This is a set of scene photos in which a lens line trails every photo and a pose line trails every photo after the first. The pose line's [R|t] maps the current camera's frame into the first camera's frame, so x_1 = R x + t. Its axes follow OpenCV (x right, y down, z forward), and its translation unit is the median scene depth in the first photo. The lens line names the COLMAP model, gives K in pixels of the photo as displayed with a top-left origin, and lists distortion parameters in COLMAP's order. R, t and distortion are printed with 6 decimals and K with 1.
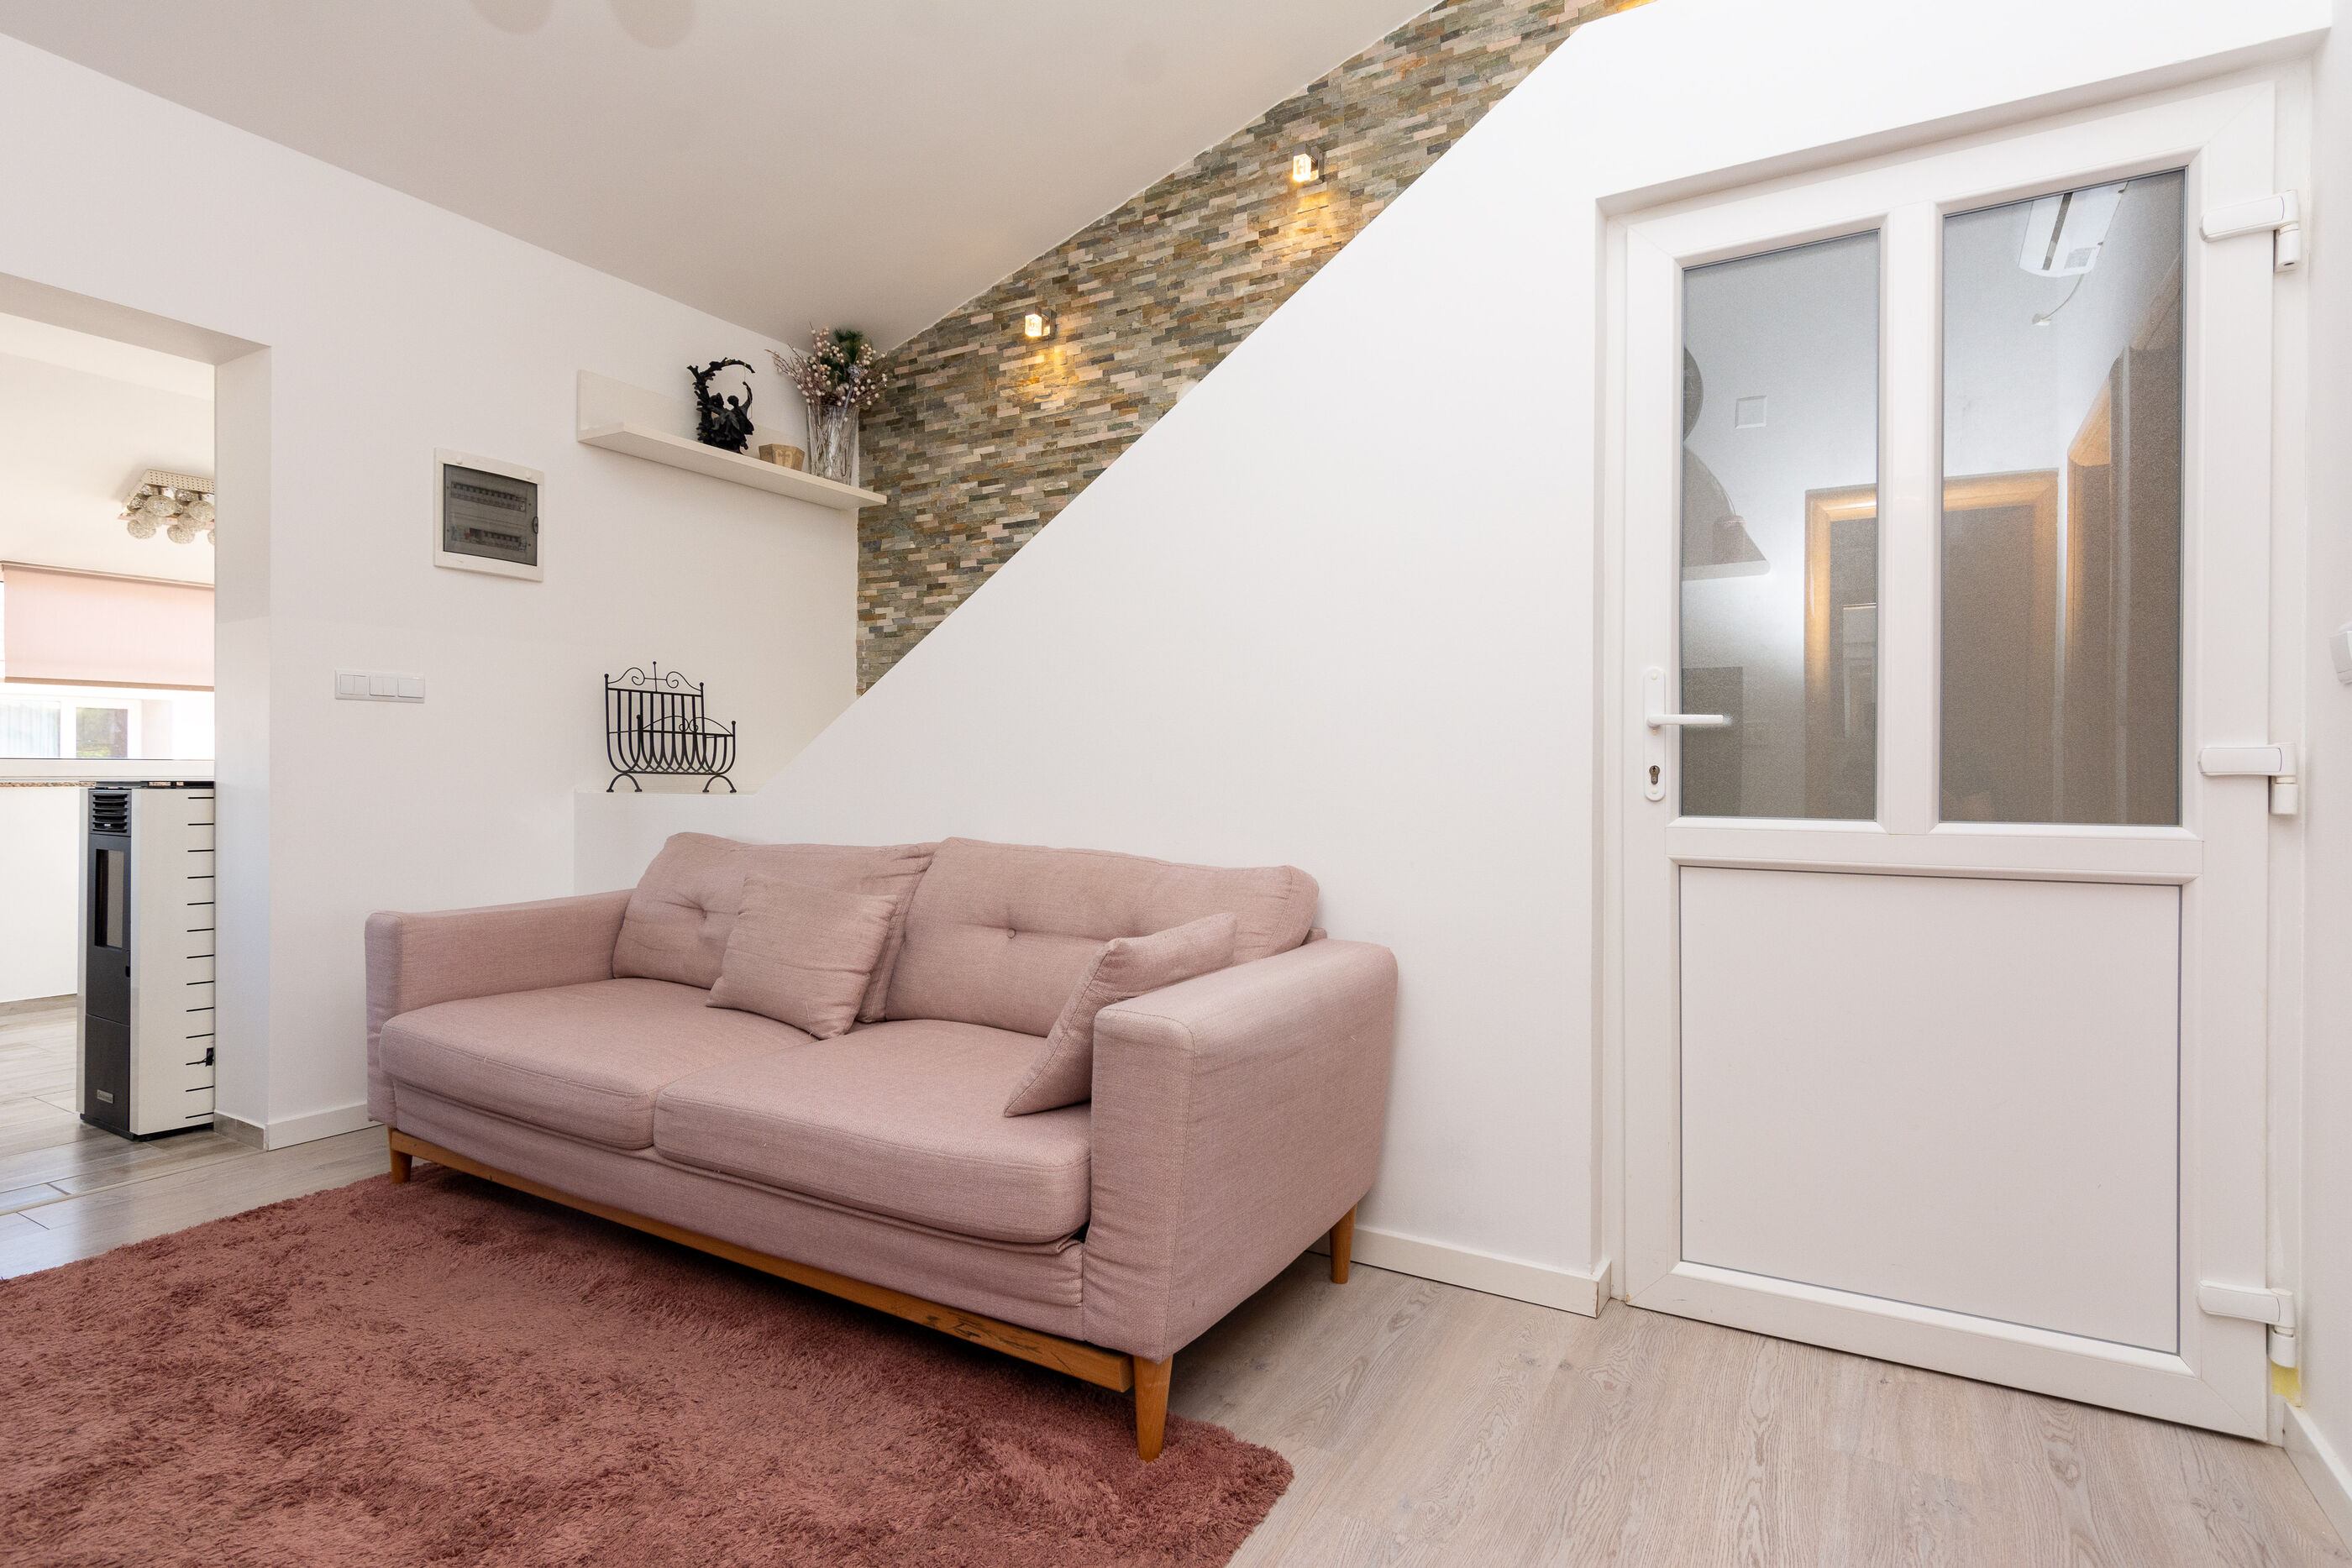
lens RADIAL K [[1152.5, 0, 1195.6], [0, 1152.5, 771.8], [0, 0, 1]] dist [-0.001468, 0.002244]
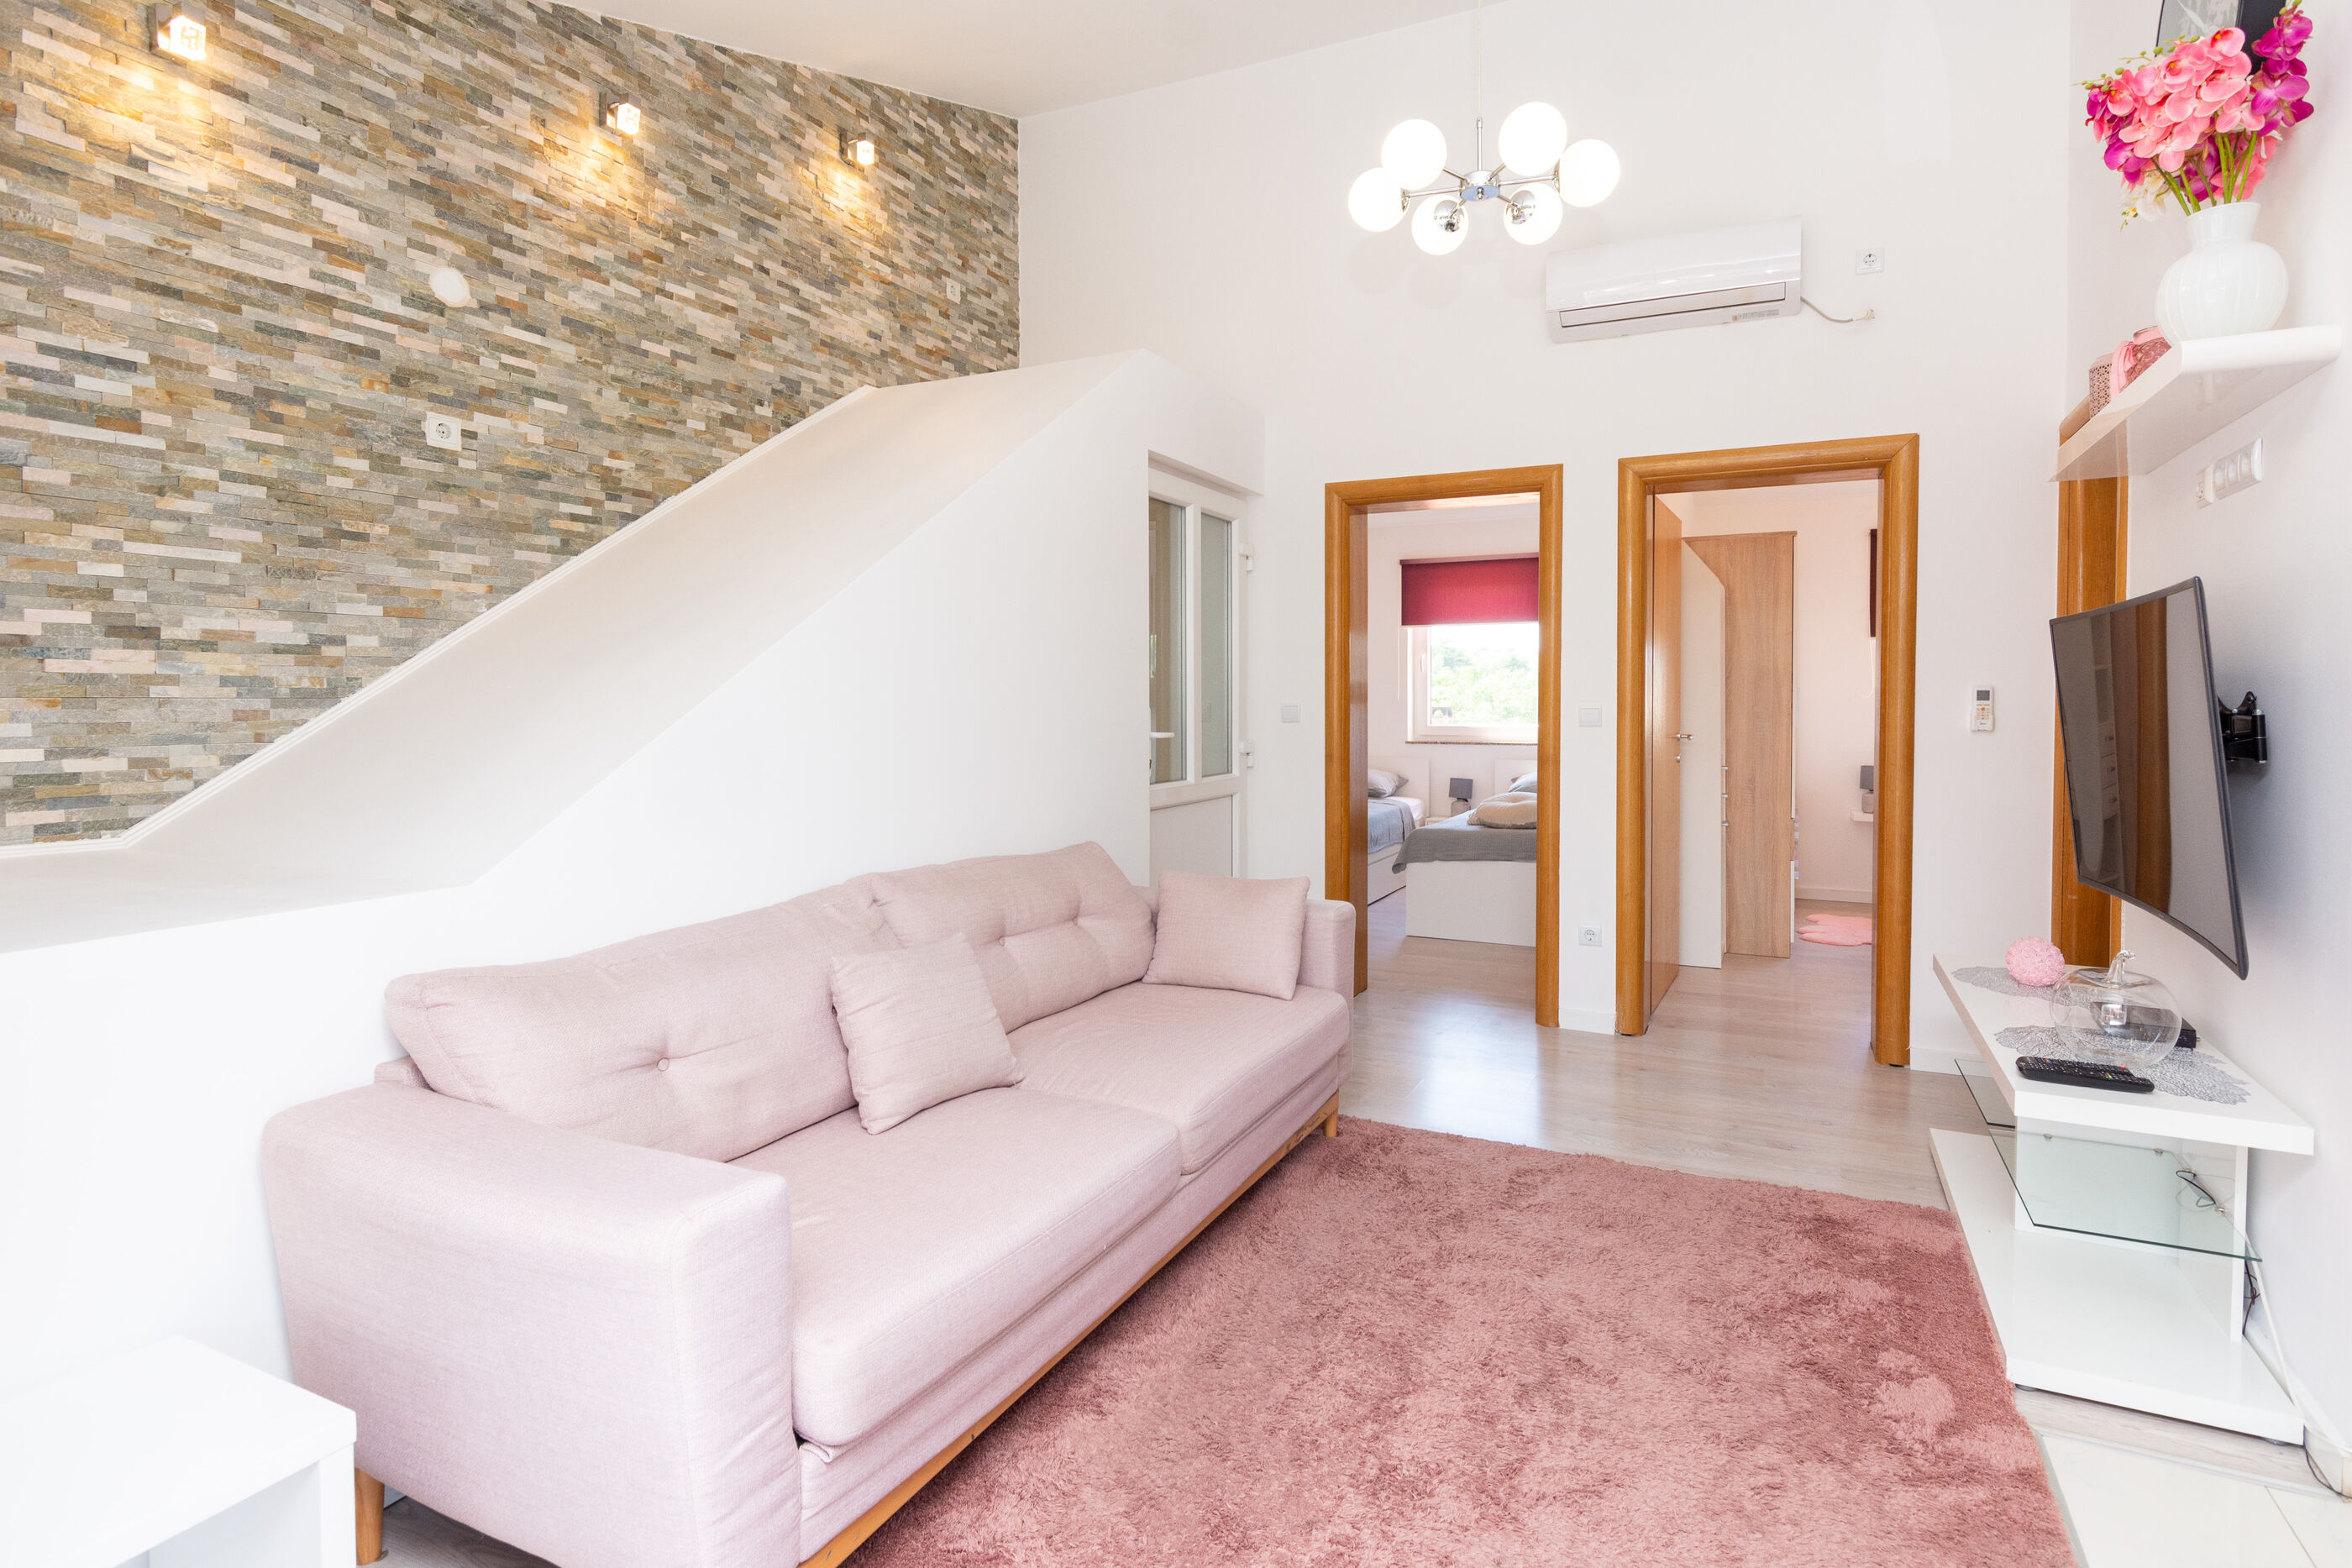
lens RADIAL K [[1152.5, 0, 1230.0], [0, 1152.5, 715.8], [0, 0, 1]] dist [-0.001468, 0.002244]
pose [[-0.069967, -0.015093, 0.997435, -0.904114], [0.000126, 0.999885, 0.015138, -0.066238], [-0.997549, 0.001185, -0.069957, 0.615353]]
